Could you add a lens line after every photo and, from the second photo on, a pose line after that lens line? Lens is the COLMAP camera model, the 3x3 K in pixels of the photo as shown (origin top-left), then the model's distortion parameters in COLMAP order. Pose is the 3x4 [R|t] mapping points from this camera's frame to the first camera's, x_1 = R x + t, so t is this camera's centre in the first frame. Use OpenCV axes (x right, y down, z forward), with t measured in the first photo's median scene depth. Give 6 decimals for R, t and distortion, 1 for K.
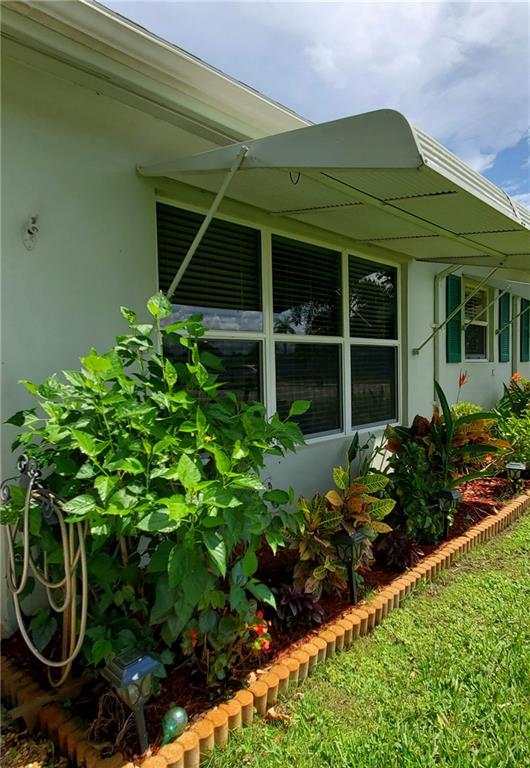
lens RADIAL K [[312.7, 0, 264.0], [0, 312.7, 363.5], [0, 0, 1]] dist [-0.016586, -0.000143]
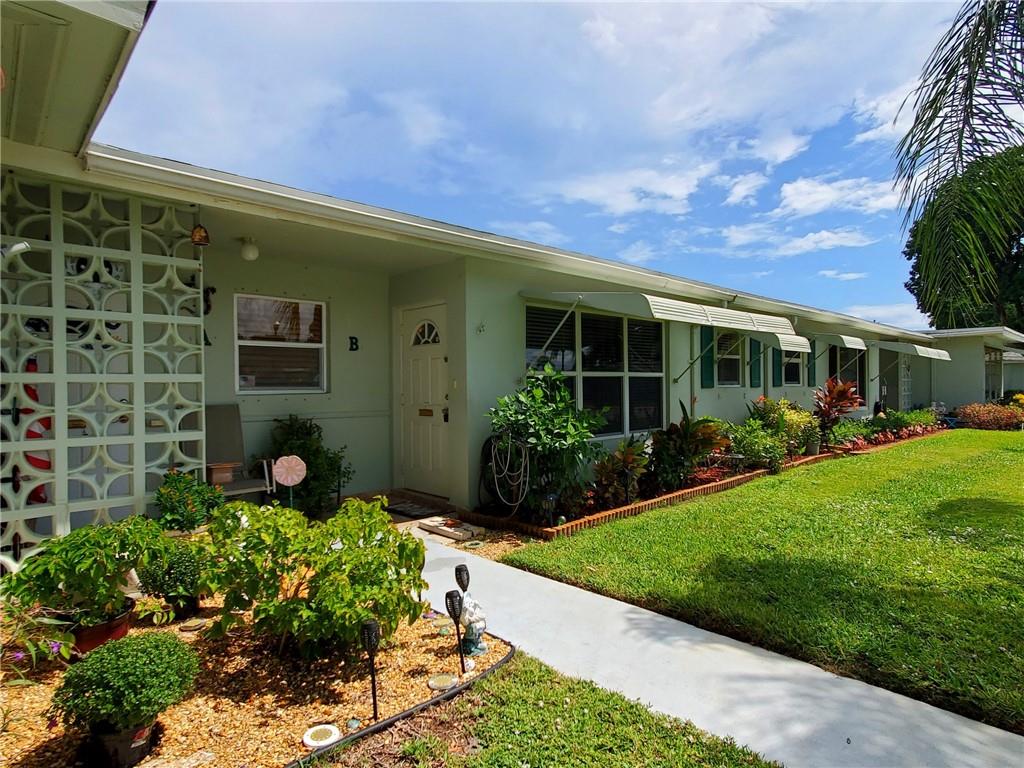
lens RADIAL K [[414.2, 0, 511.4], [0, 414.2, 382.6], [0, 0, 1]] dist [0.002310, 0.000158]
pose [[0.999729, 0.002754, -0.023104, -0.226915], [-0.002742, 0.999996, 0.000543, -0.029476], [0.023106, -0.000480, 0.999733, -0.945634]]
